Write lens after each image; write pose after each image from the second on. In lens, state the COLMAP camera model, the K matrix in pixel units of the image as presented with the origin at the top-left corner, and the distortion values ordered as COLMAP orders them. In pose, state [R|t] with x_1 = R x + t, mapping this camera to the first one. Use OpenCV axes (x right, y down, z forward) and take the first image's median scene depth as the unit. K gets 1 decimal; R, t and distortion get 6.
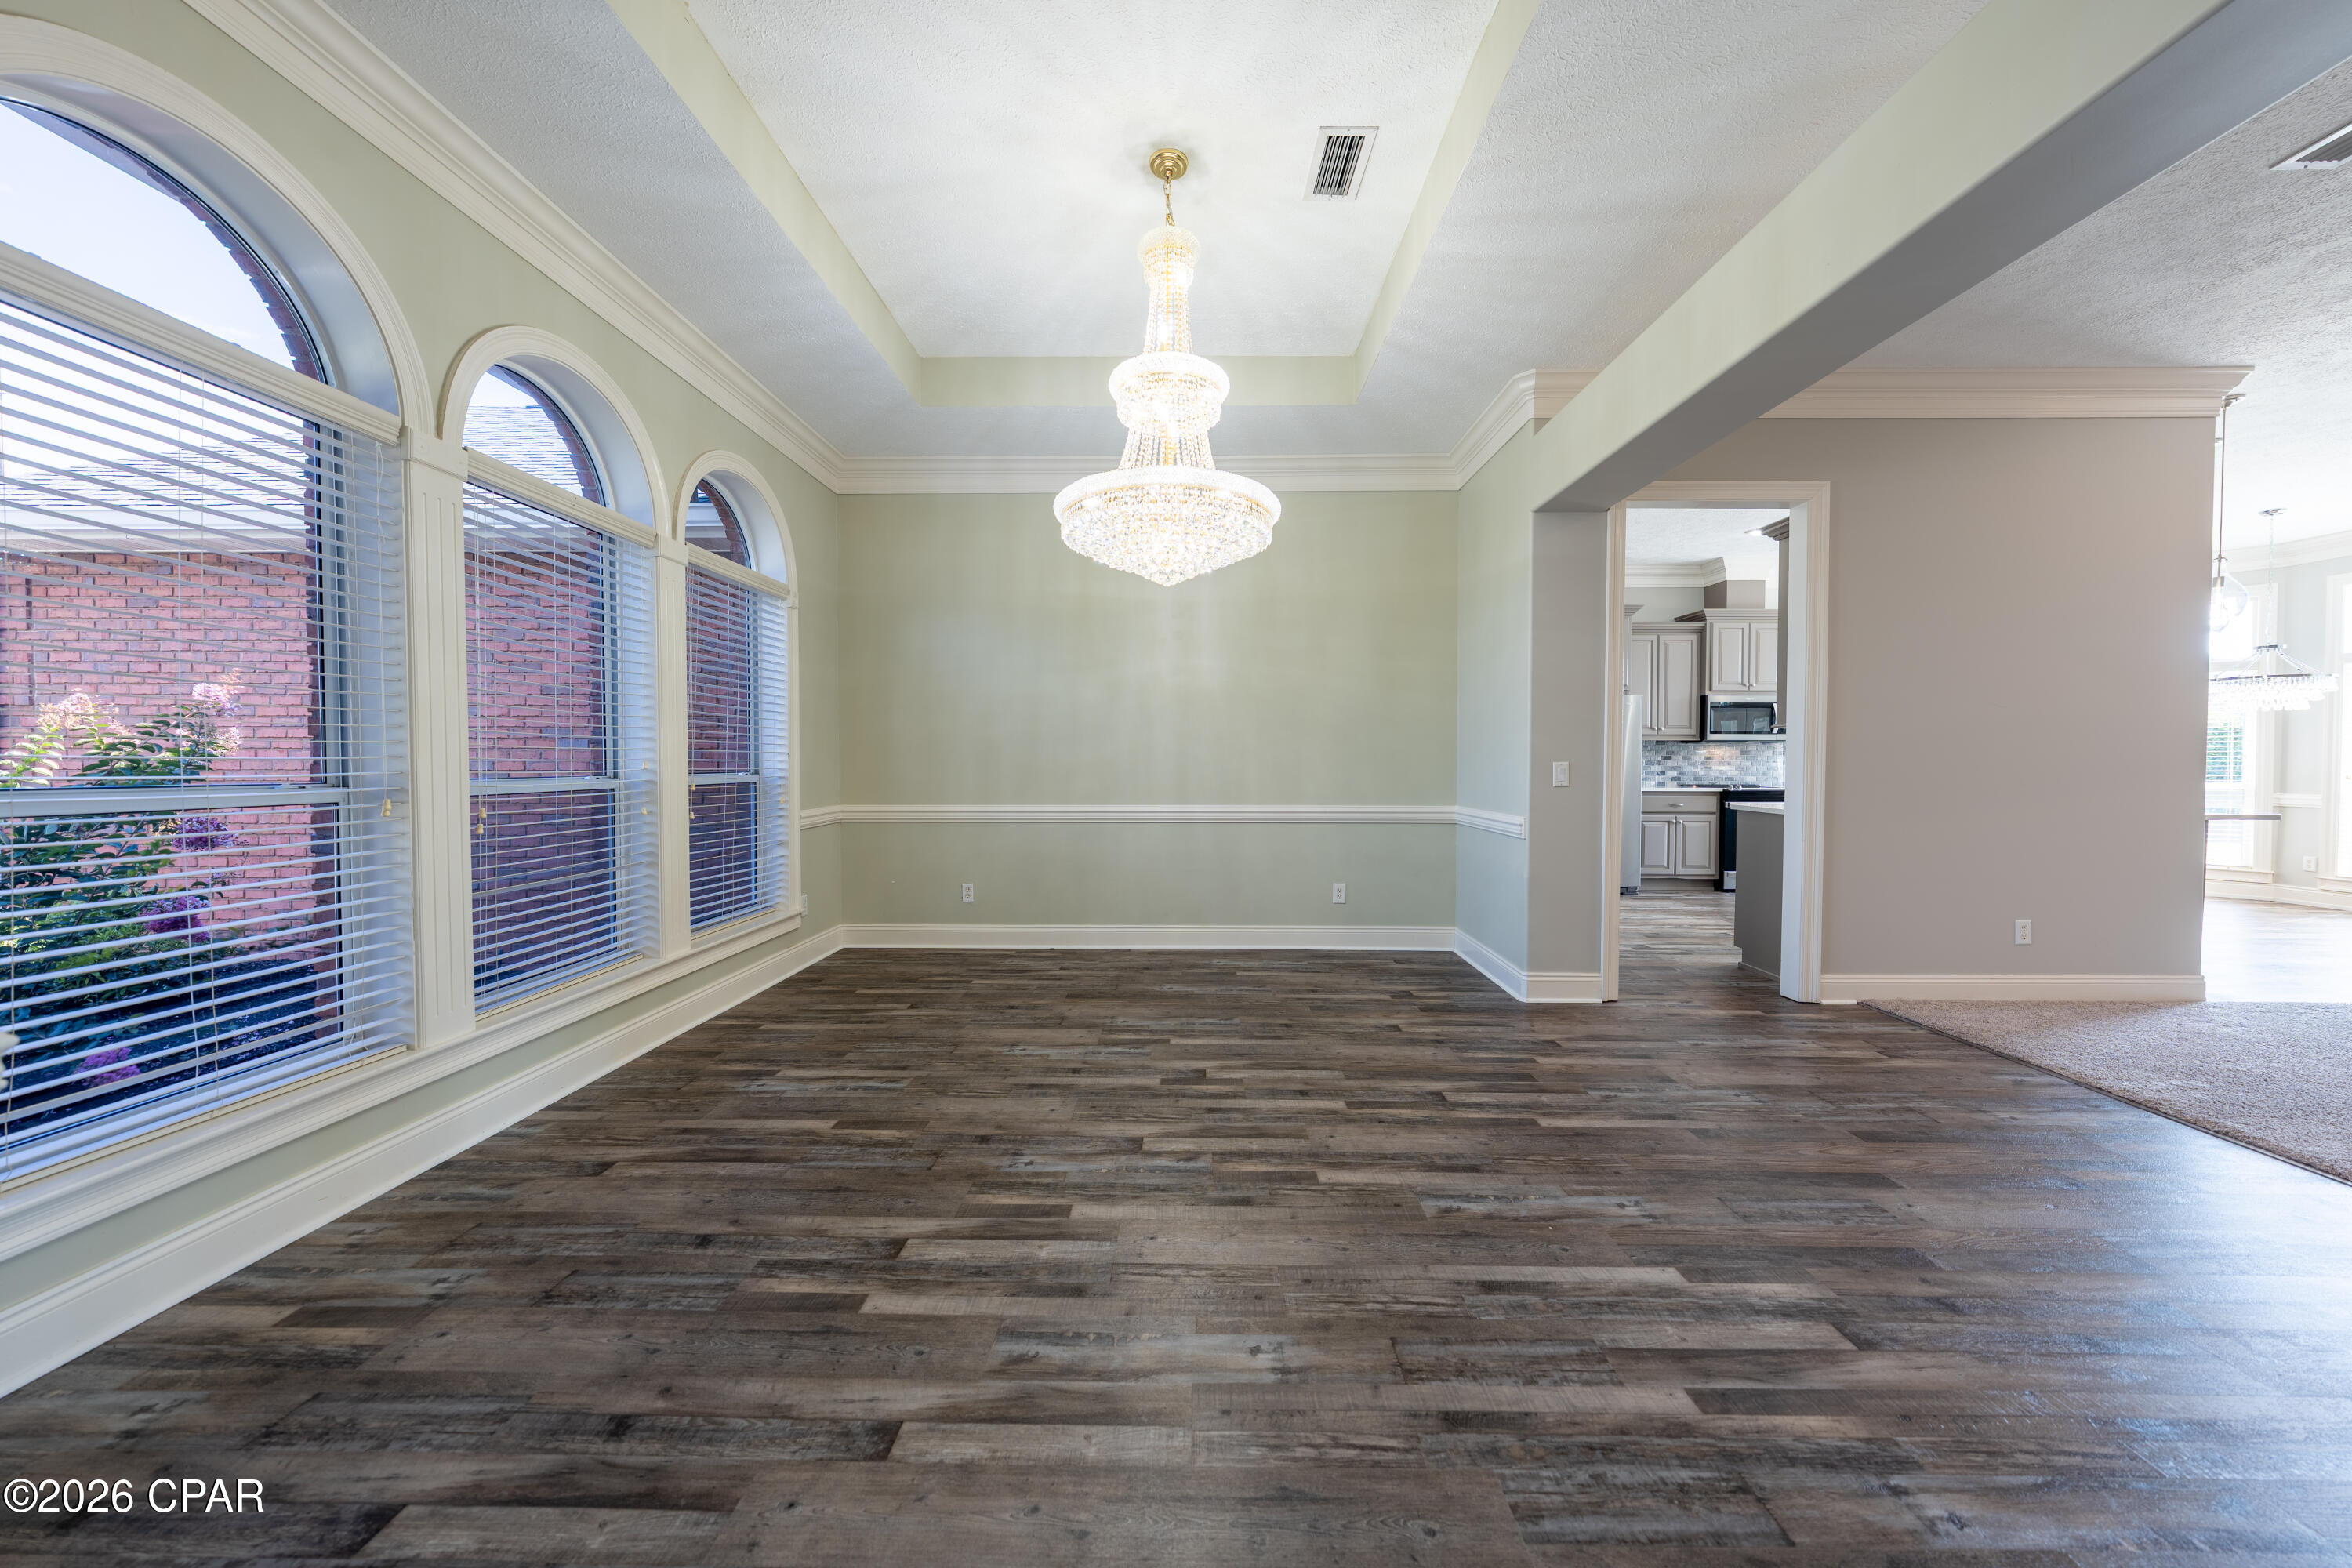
lens RADIAL K [[800.2, 0, 1179.4], [0, 800.2, 777.4], [0, 0, 1]] dist [-0.001906, 0.000126]
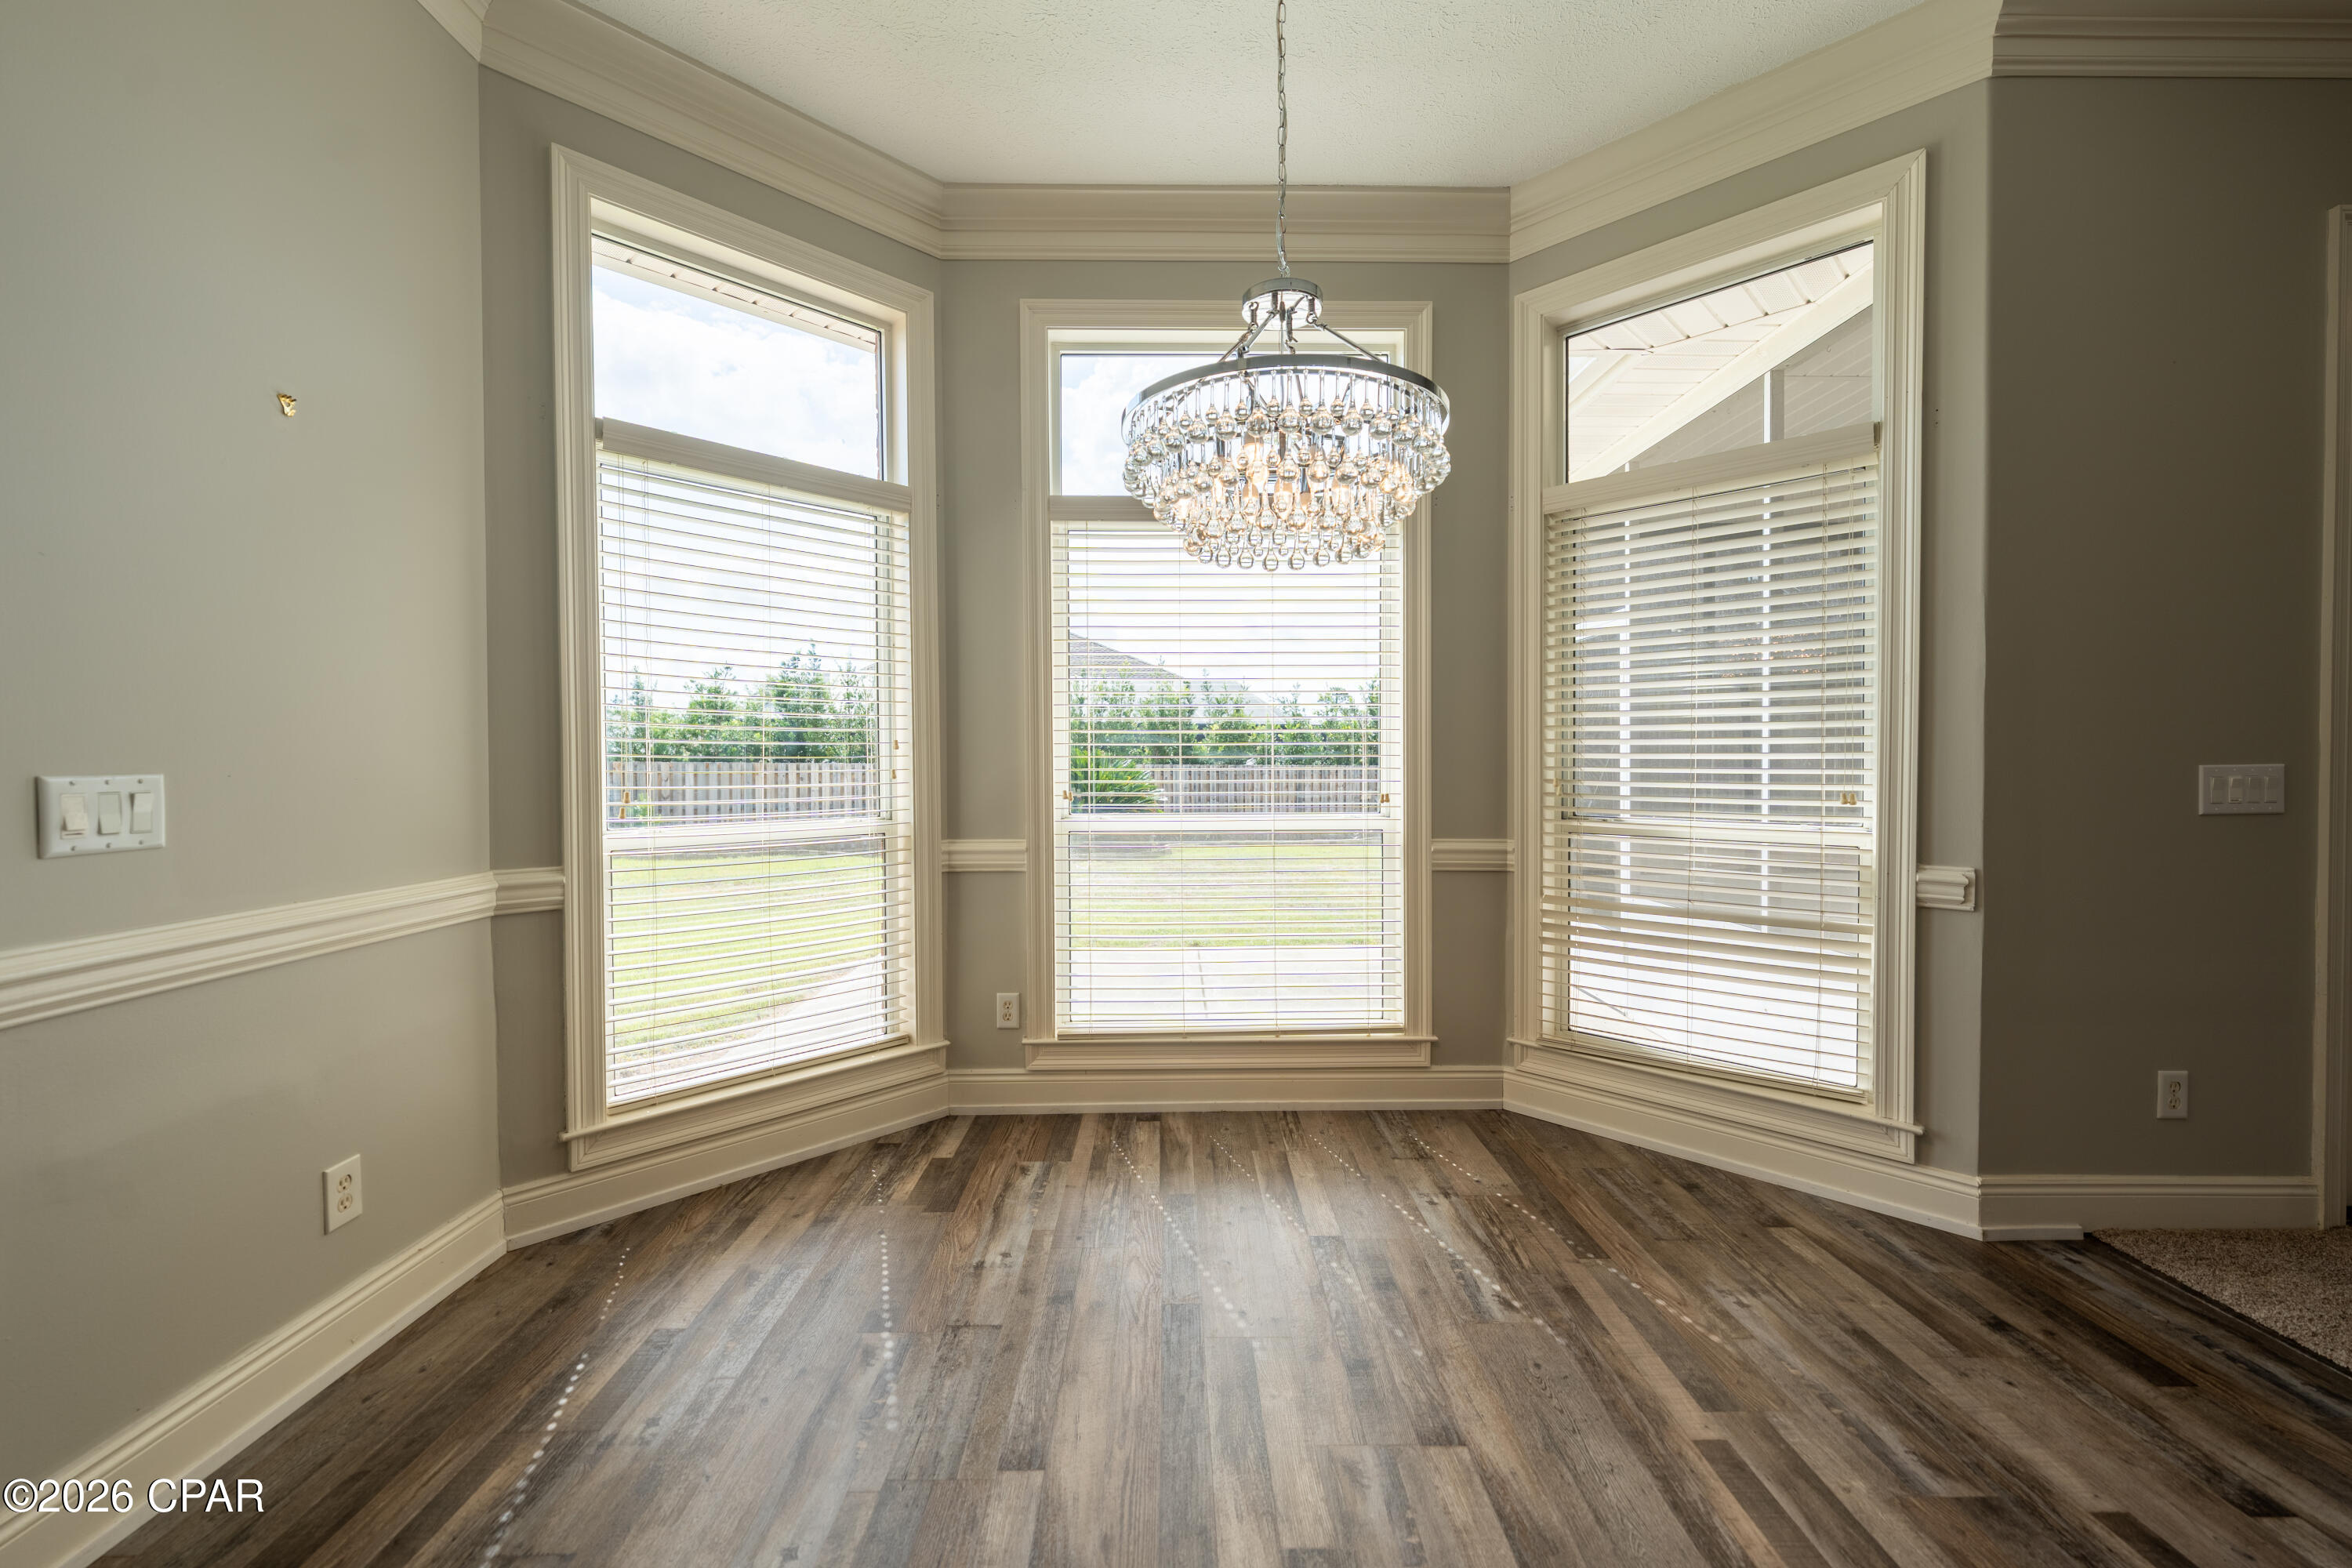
lens RADIAL K [[955.7, 0, 1182.4], [0, 955.7, 771.9], [0, 0, 1]] dist [0.013270, -0.000017]
pose [[-0.038362, -0.018625, 0.999090, 2.053066], [0.025244, 0.999489, 0.019602, -0.043943], [-0.998945, 0.025973, -0.037872, 2.042617]]
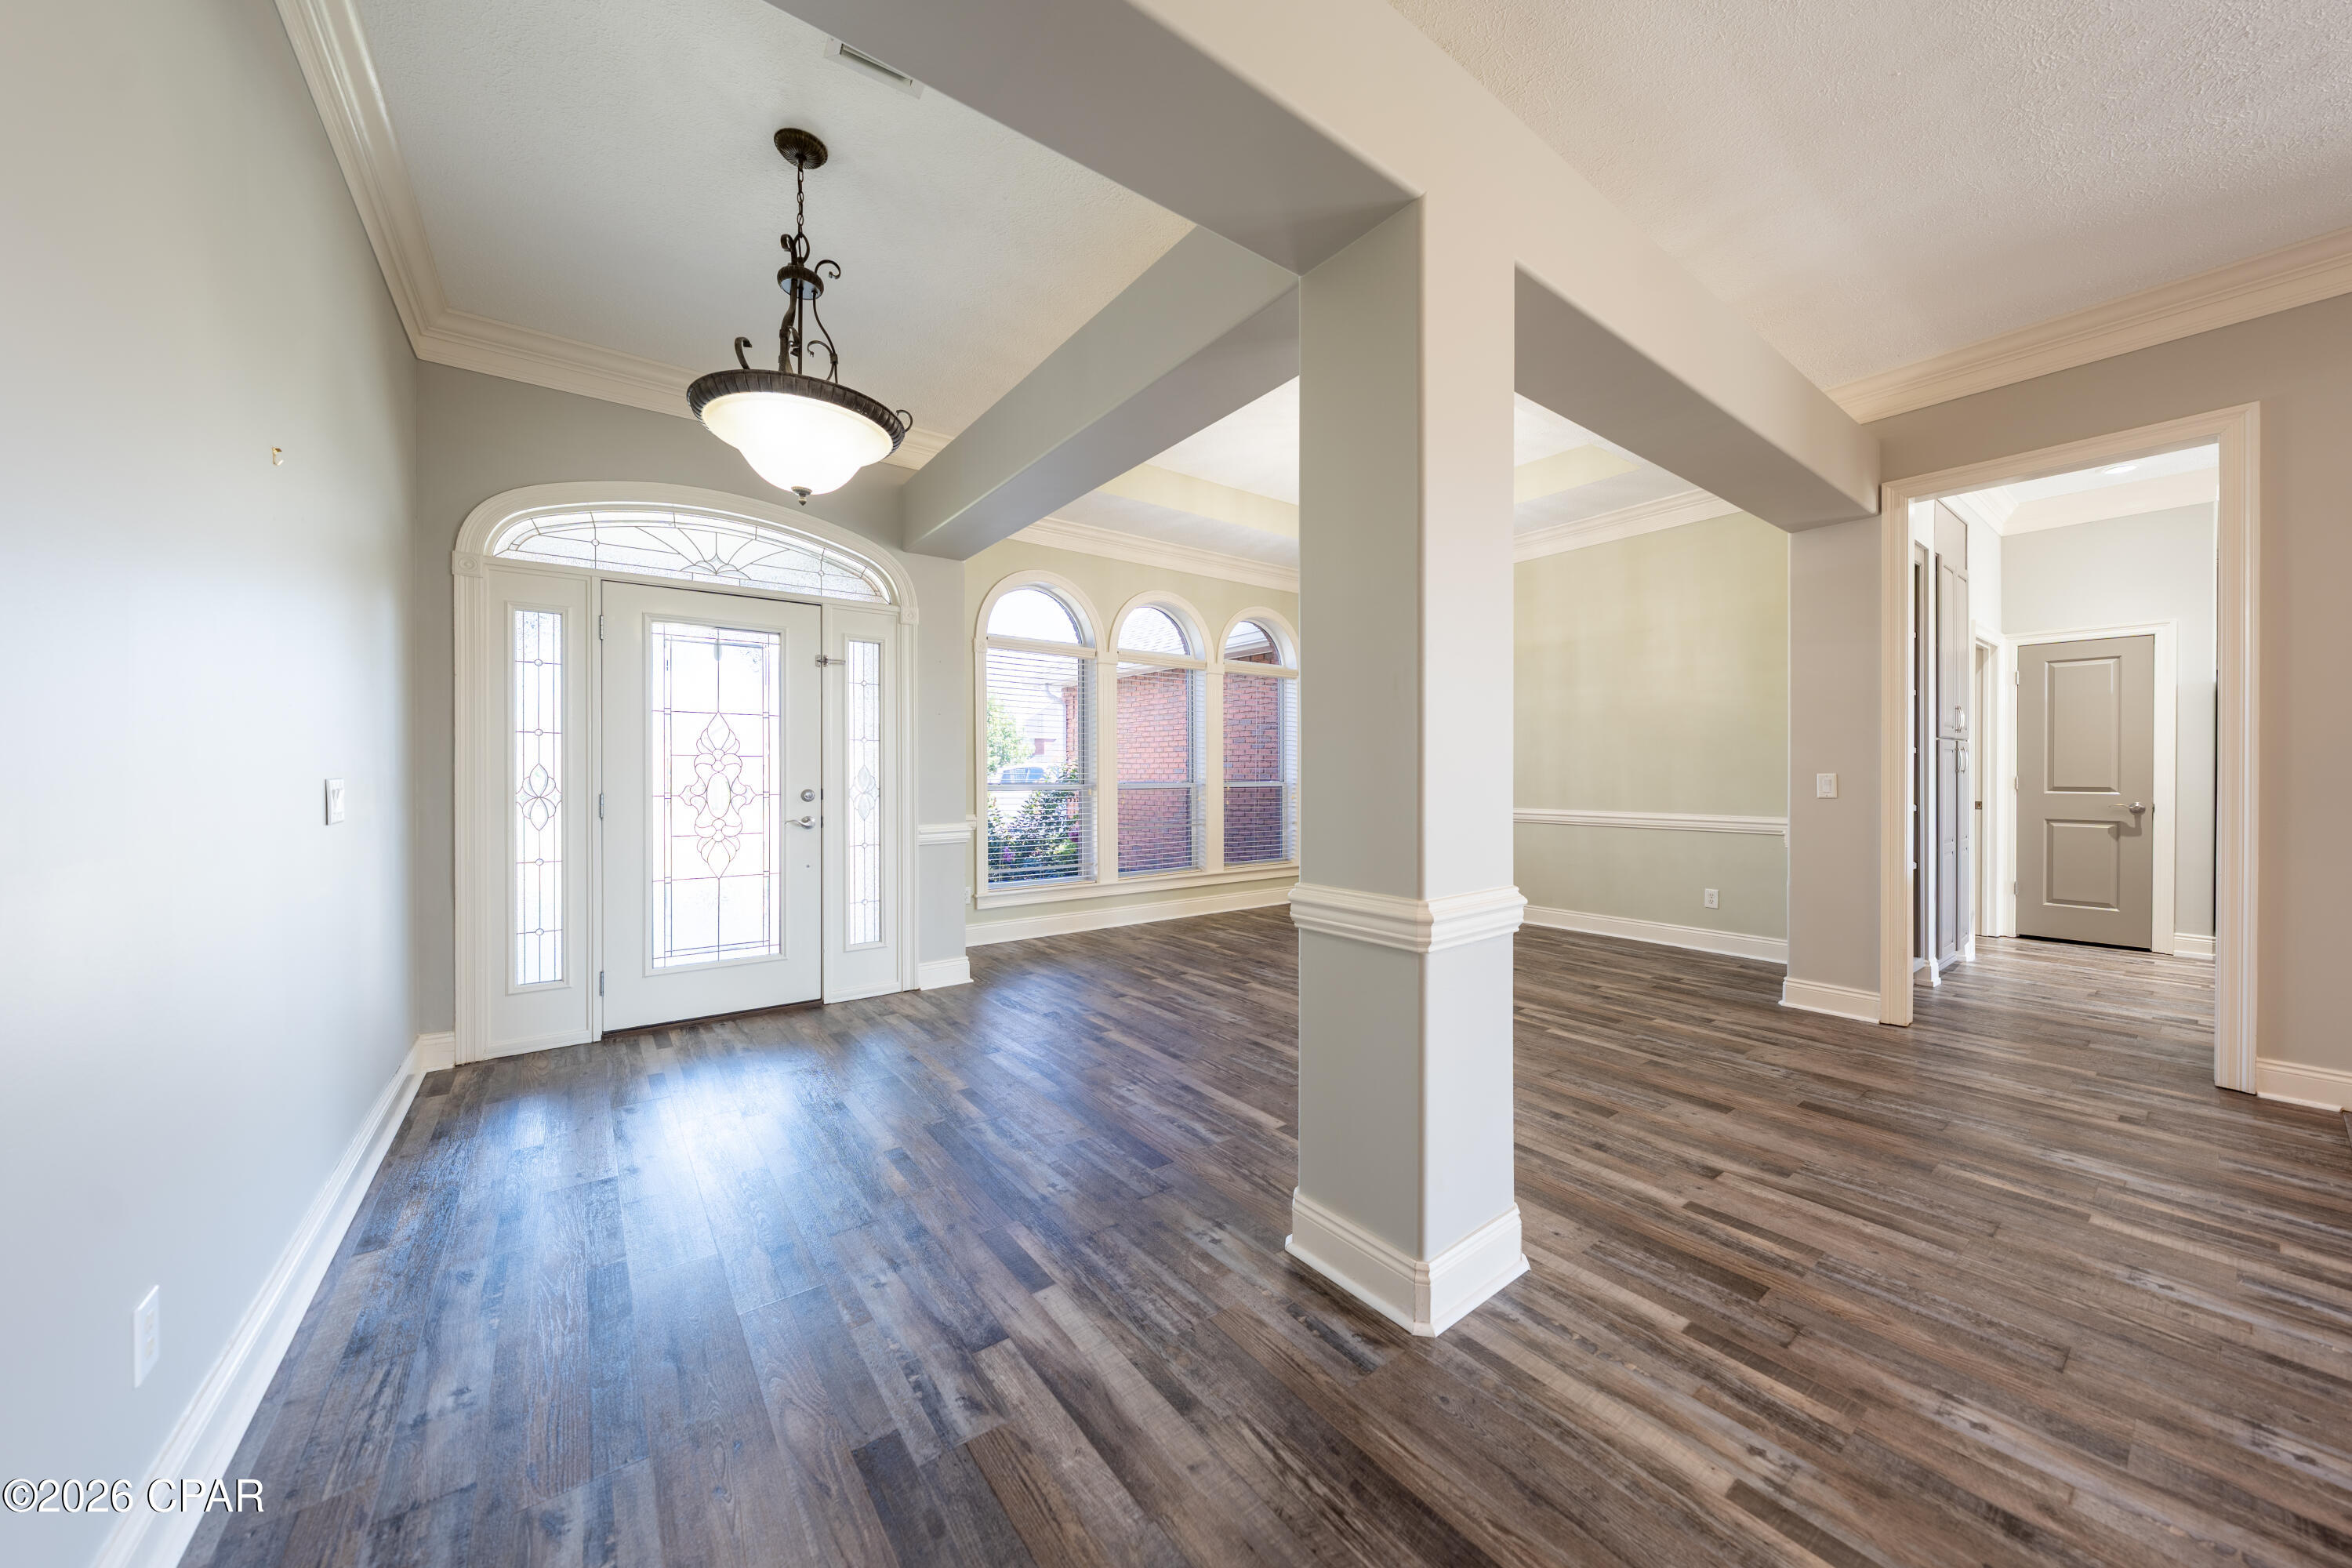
lens RADIAL K [[808.2, 0, 1187.6], [0, 808.2, 774.1], [0, 0, 1]] dist [0.000559, 0.000304]
pose [[0.618519, -0.002274, -0.785767, 1.010880], [-0.013943, 0.999807, -0.013868, 0.010113], [0.785646, 0.019534, 0.618368, -0.329848]]
